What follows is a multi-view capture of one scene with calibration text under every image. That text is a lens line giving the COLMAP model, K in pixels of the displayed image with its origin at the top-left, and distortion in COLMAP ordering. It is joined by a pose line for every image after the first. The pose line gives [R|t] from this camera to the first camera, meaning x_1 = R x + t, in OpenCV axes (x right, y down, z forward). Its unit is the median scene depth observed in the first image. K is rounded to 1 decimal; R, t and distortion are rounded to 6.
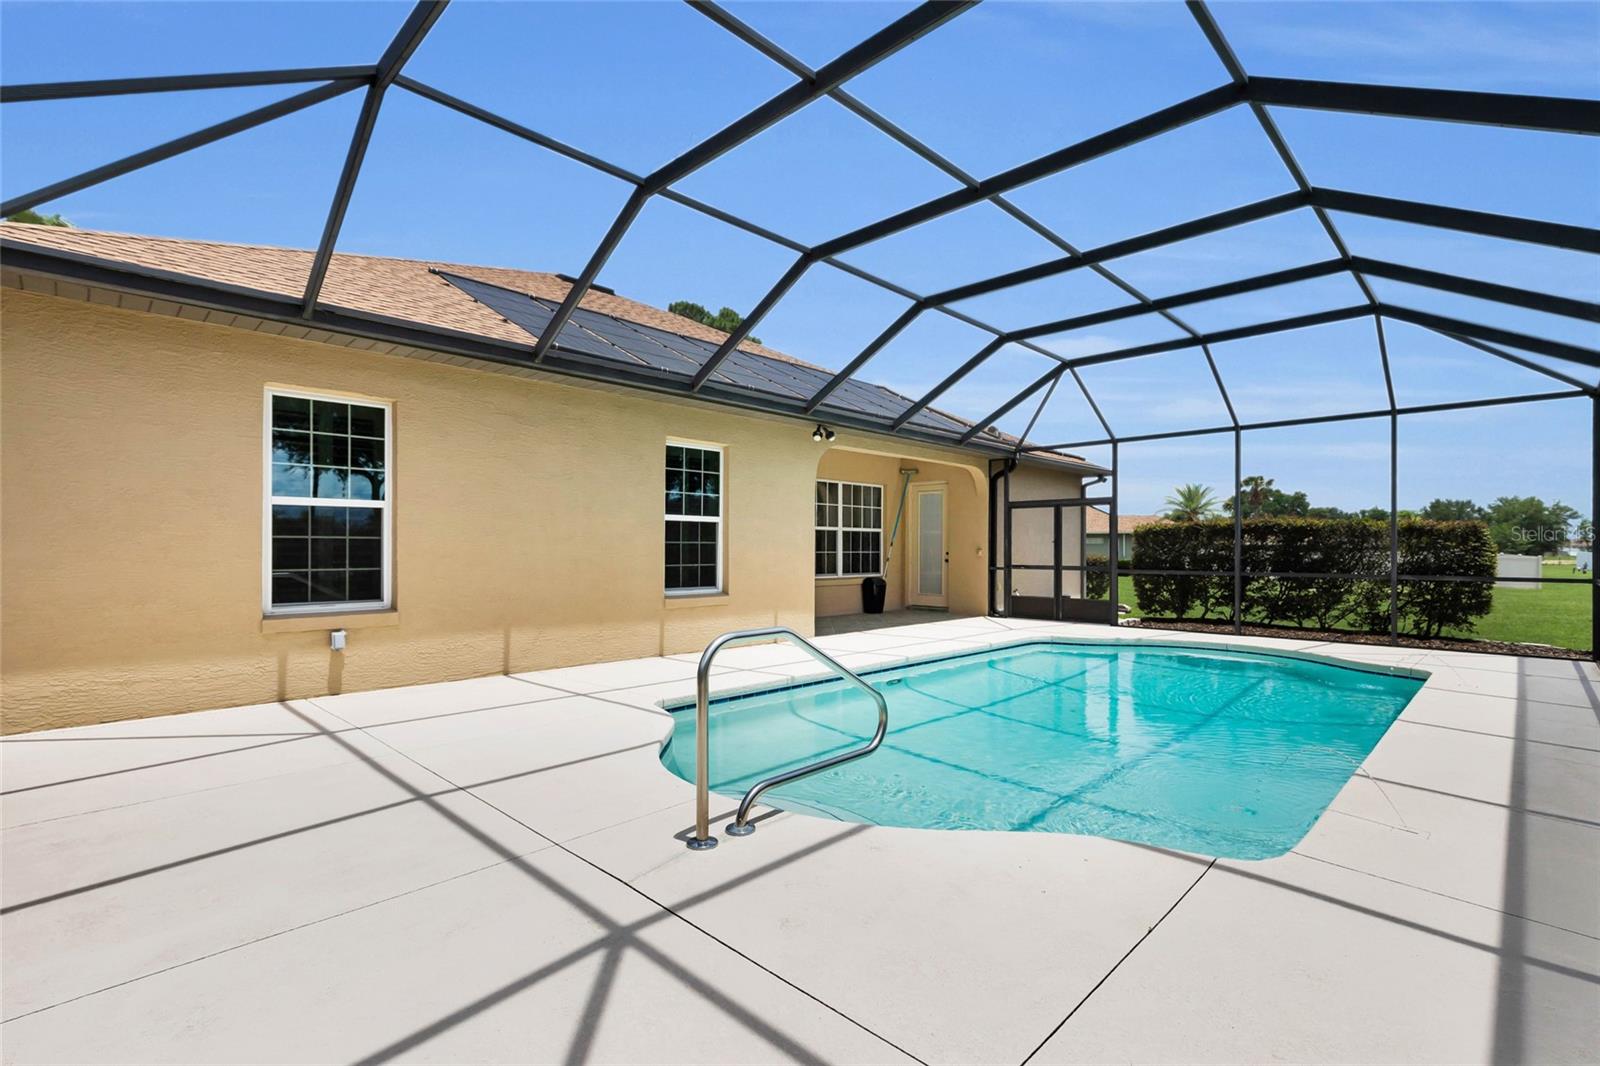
lens RADIAL K [[730.8, 0, 795.6], [0, 730.8, 557.3], [0, 0, 1]] dist [-0.003183, -0.000108]
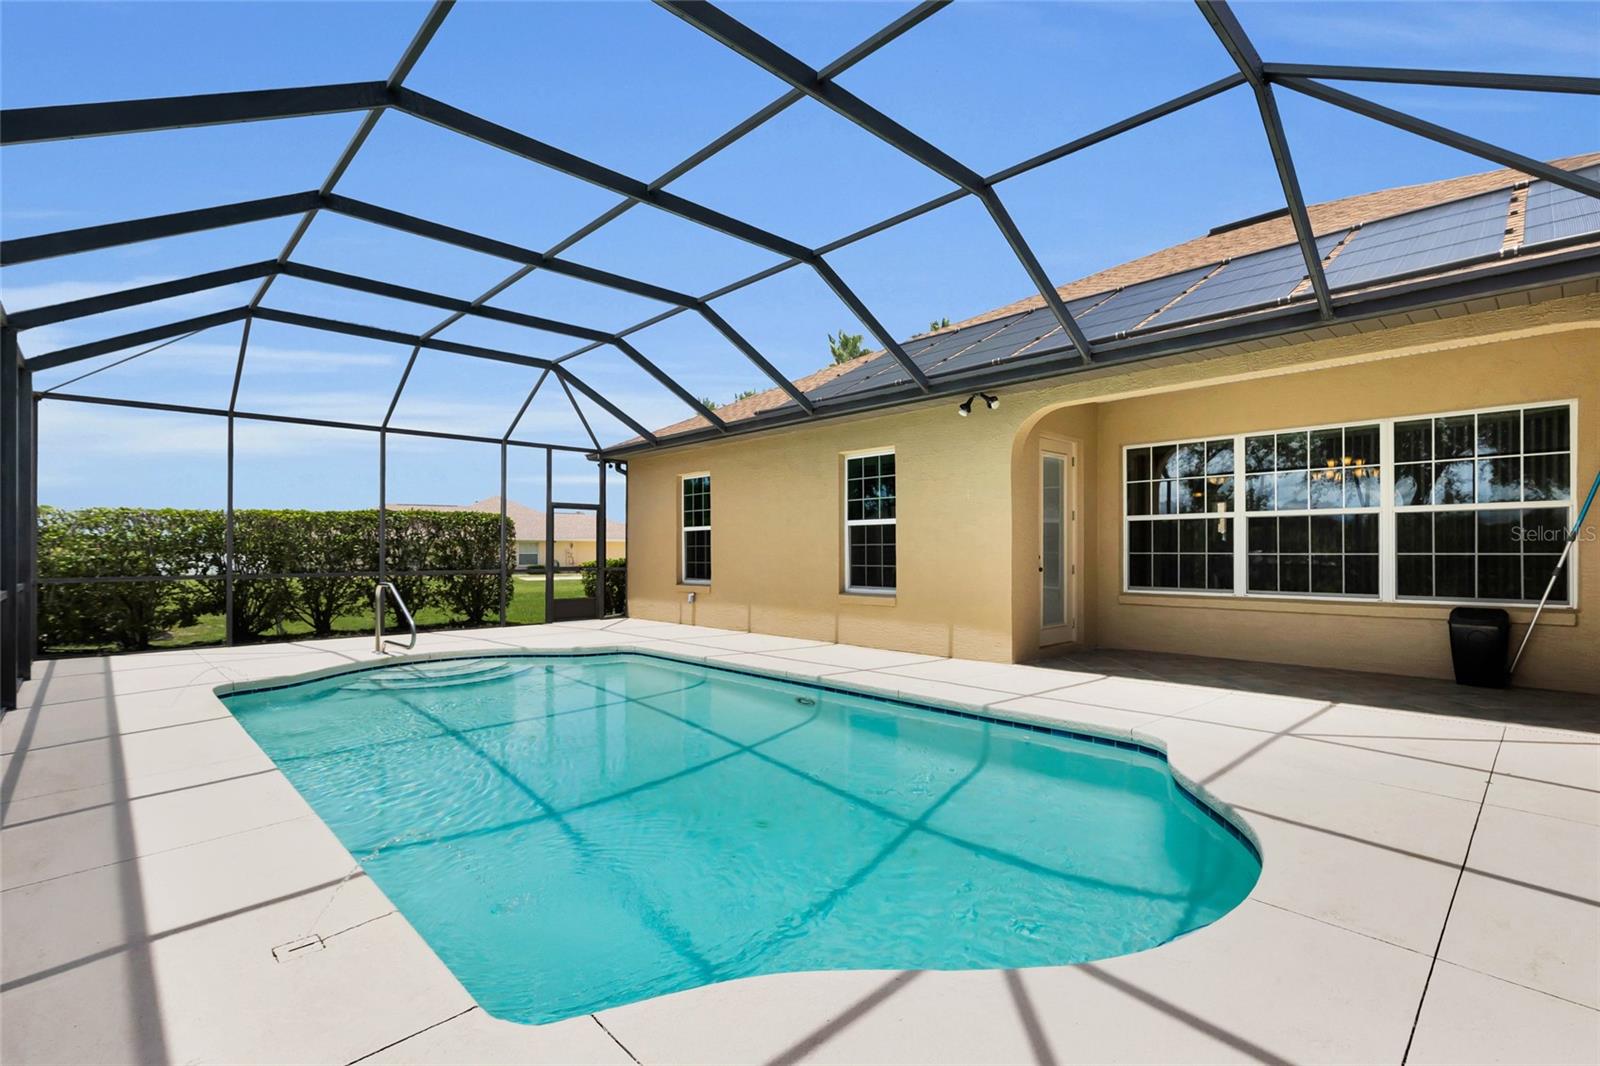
lens RADIAL K [[730.8, 0, 795.6], [0, 730.8, 557.3], [0, 0, 1]] dist [-0.003183, -0.000108]
pose [[-0.018826, -0.001739, -0.999821, 0.911969], [-0.010444, 0.999944, -0.001543, 0.000764], [0.999768, 0.010413, -0.018843, 0.896485]]
